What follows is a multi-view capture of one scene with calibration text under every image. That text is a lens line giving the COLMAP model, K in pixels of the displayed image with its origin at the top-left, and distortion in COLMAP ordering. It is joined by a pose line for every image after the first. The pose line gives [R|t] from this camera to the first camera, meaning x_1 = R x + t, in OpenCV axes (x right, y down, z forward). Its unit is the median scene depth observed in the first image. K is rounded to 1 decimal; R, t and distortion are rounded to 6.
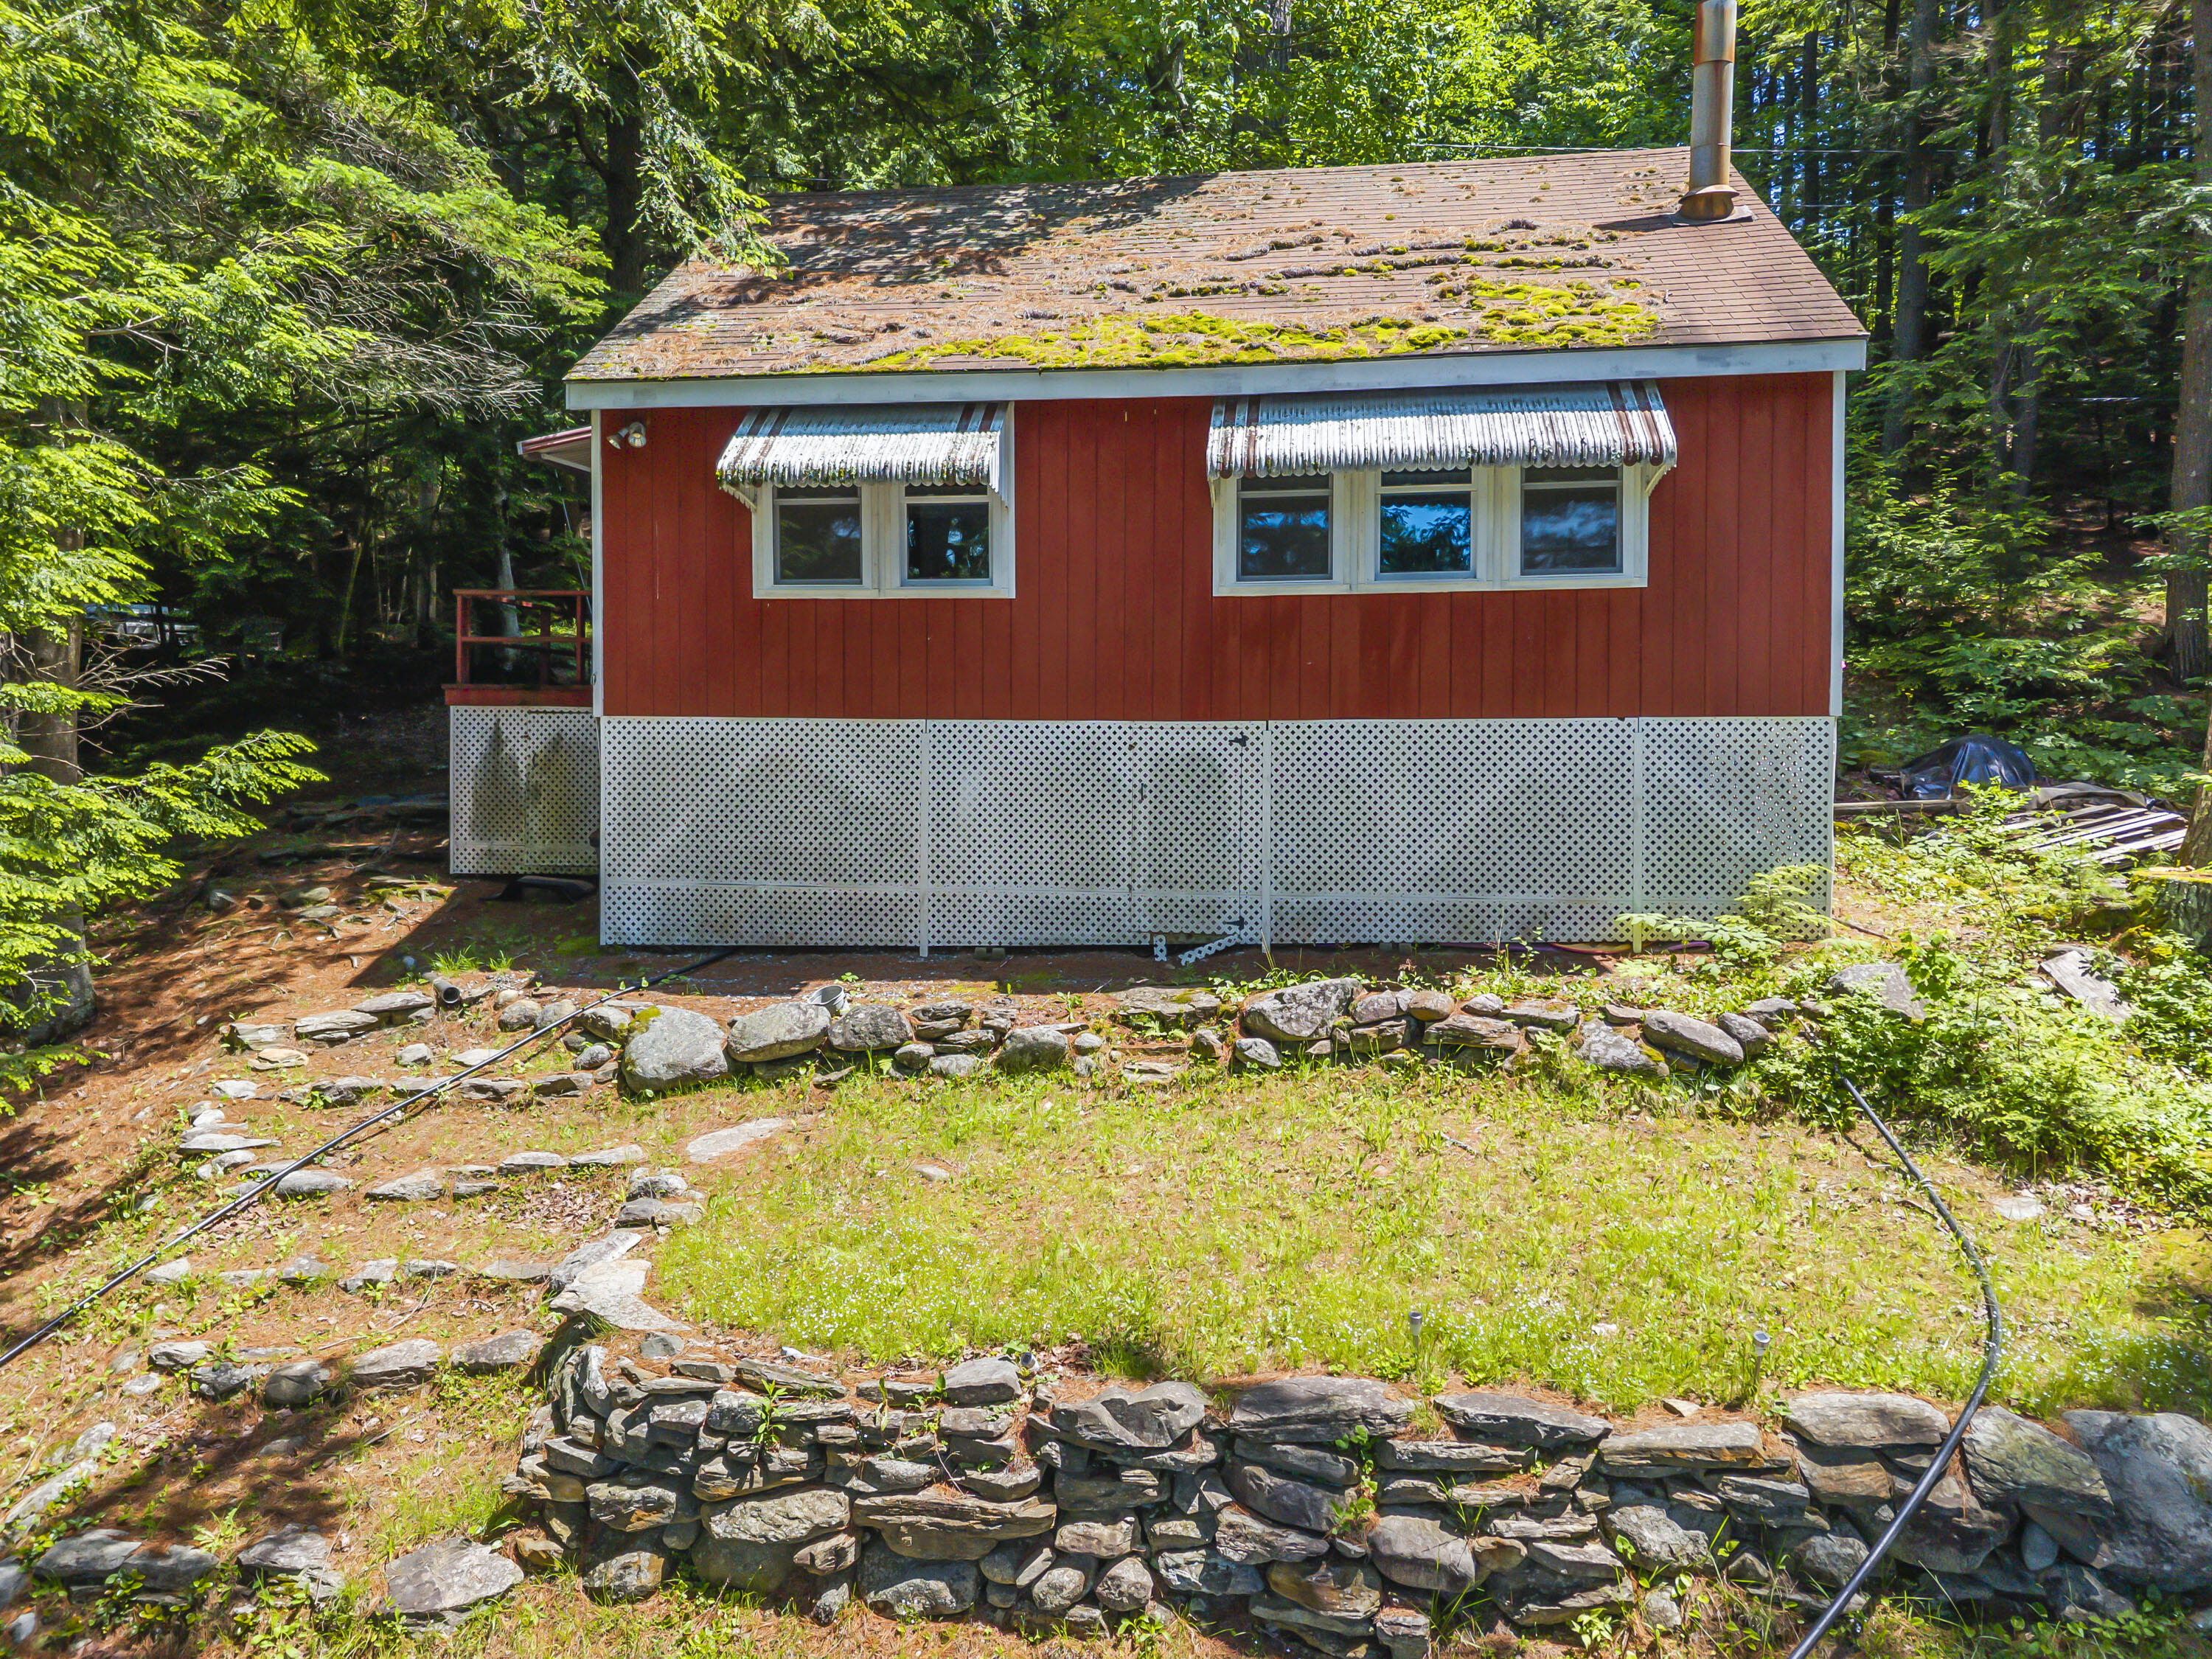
lens RADIAL K [[1511.5, 0, 1108.2], [0, 1511.5, 742.8], [0, 0, 1]] dist [0.054463, -0.065675]
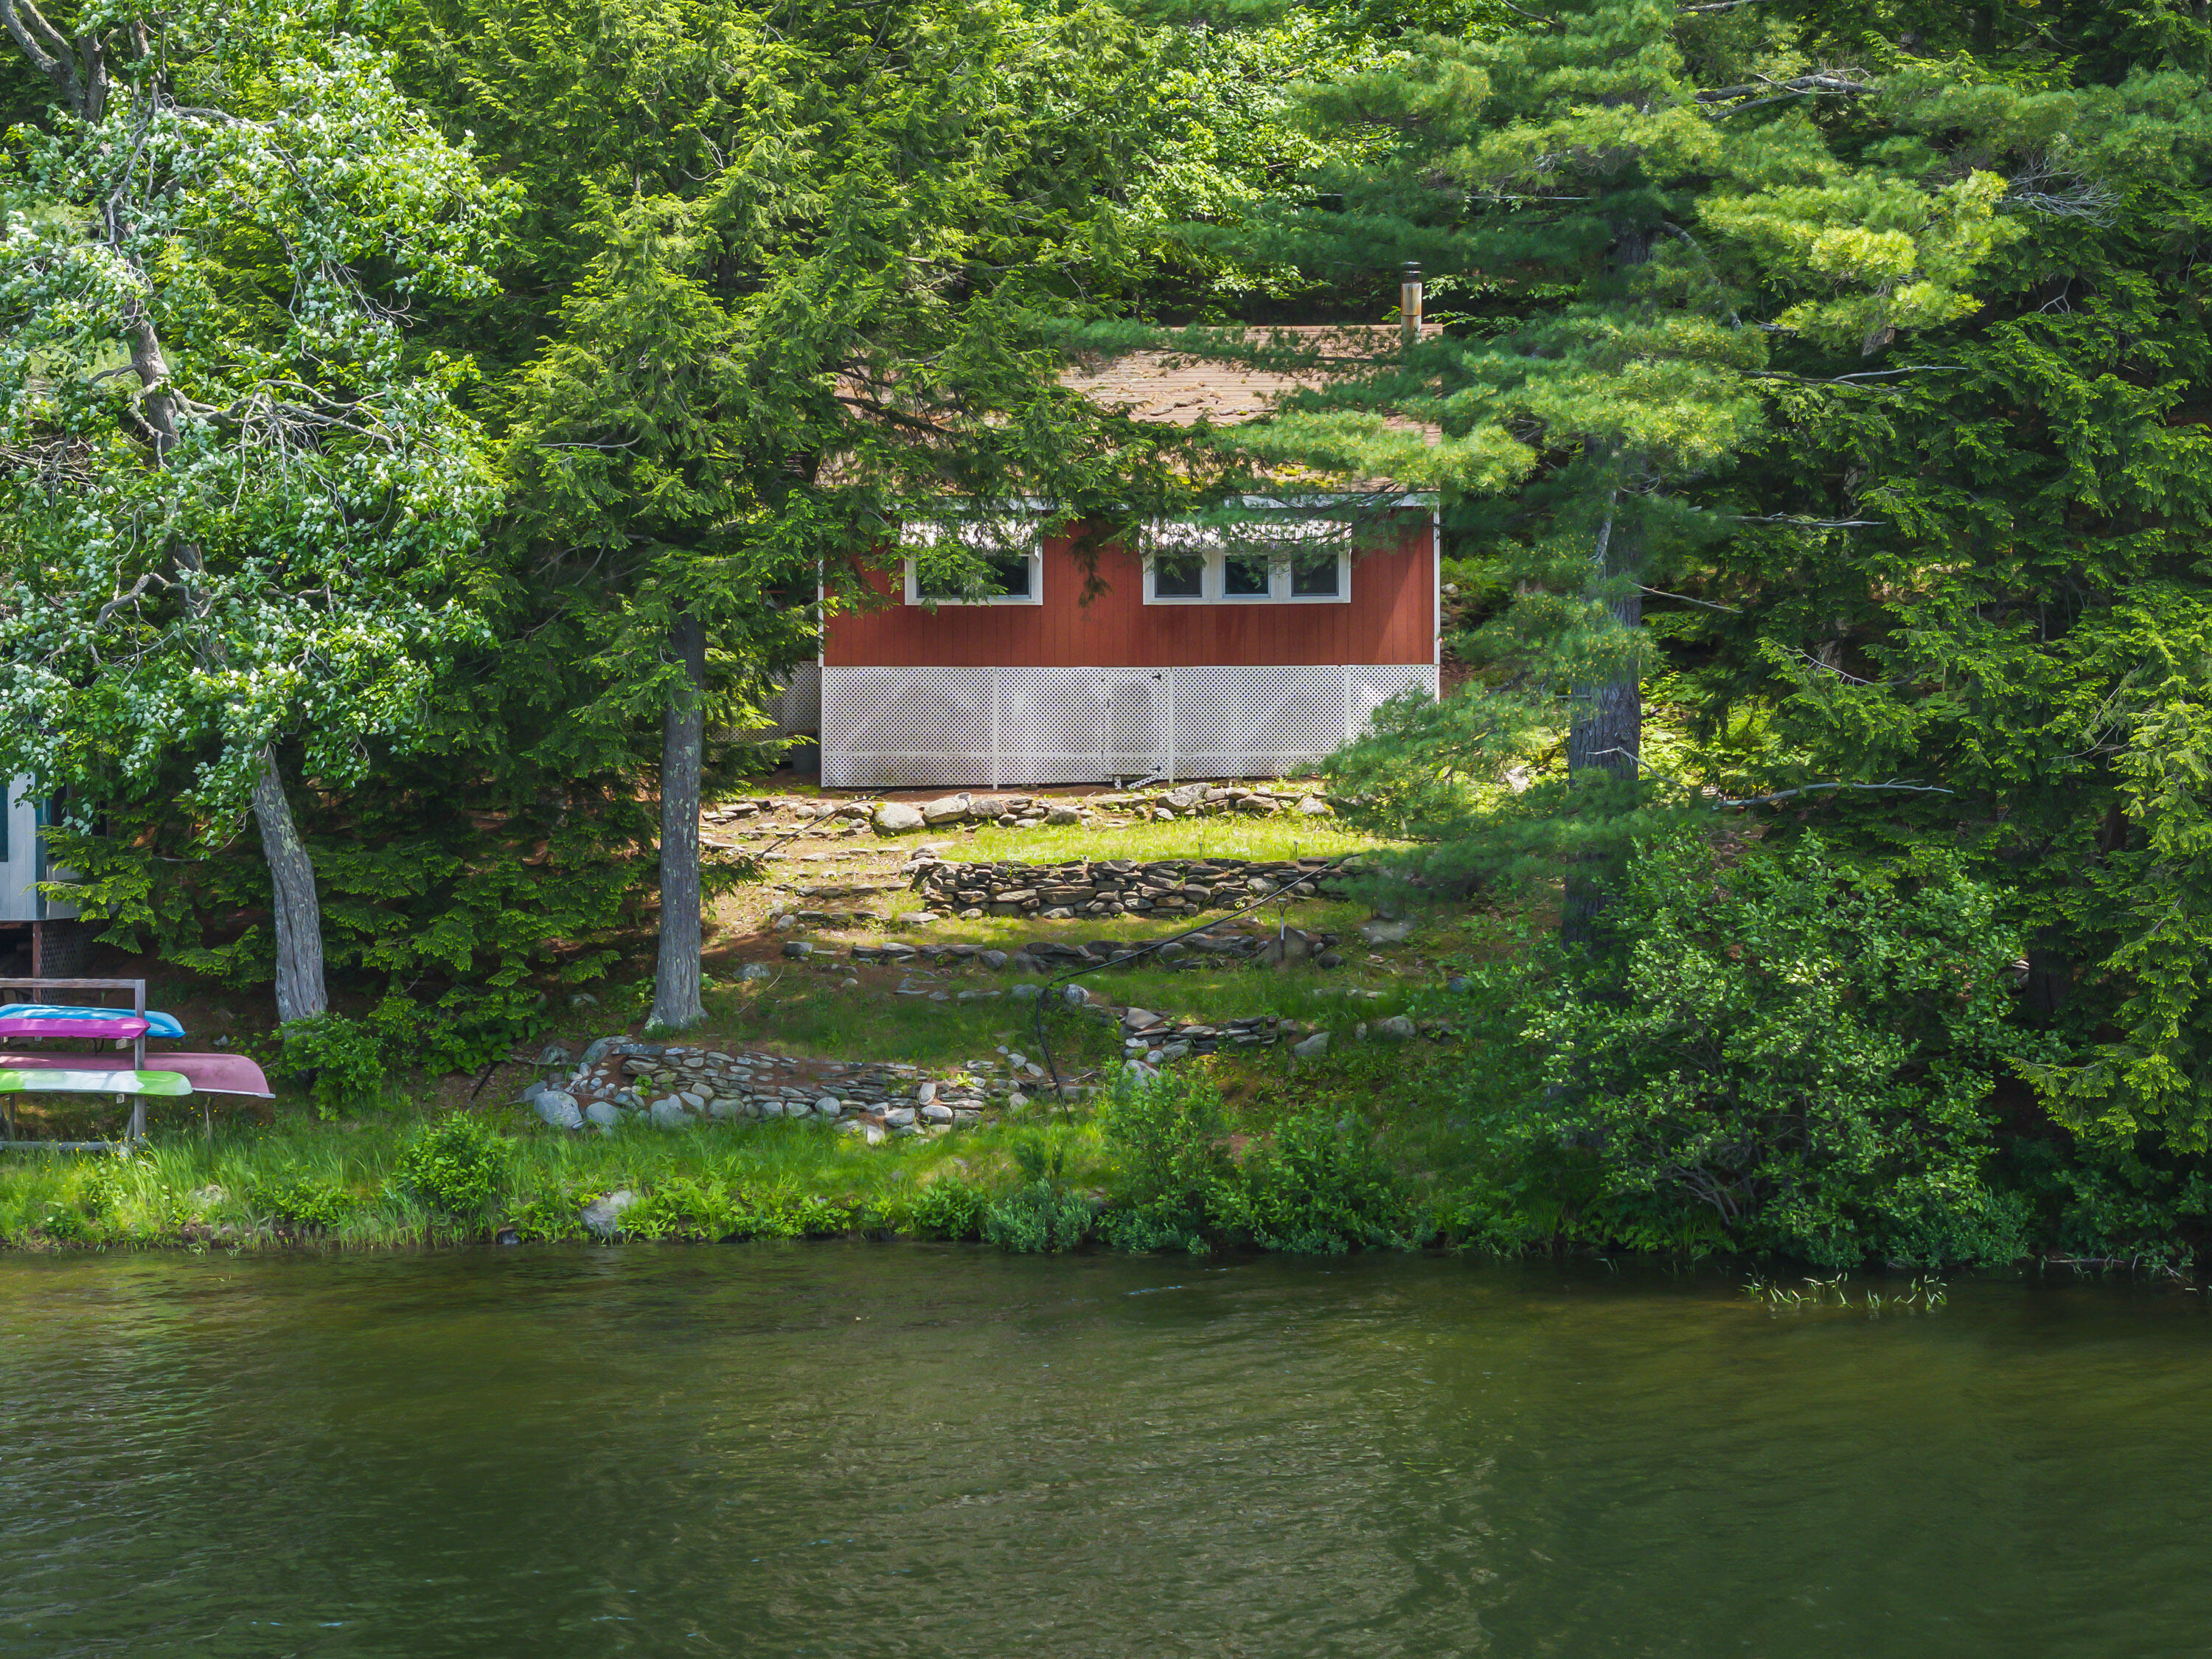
lens RADIAL K [[4990.9, 0, 1106.0], [0, 4990.9, 829.5], [0, 0, 1]] dist [-0.021326, -0.169677]
pose [[0.998671, -0.006724, 0.051089, -0.332038], [0.005990, 0.999877, 0.014490, 0.108609], [-0.051180, -0.014165, 0.998589, -5.820655]]
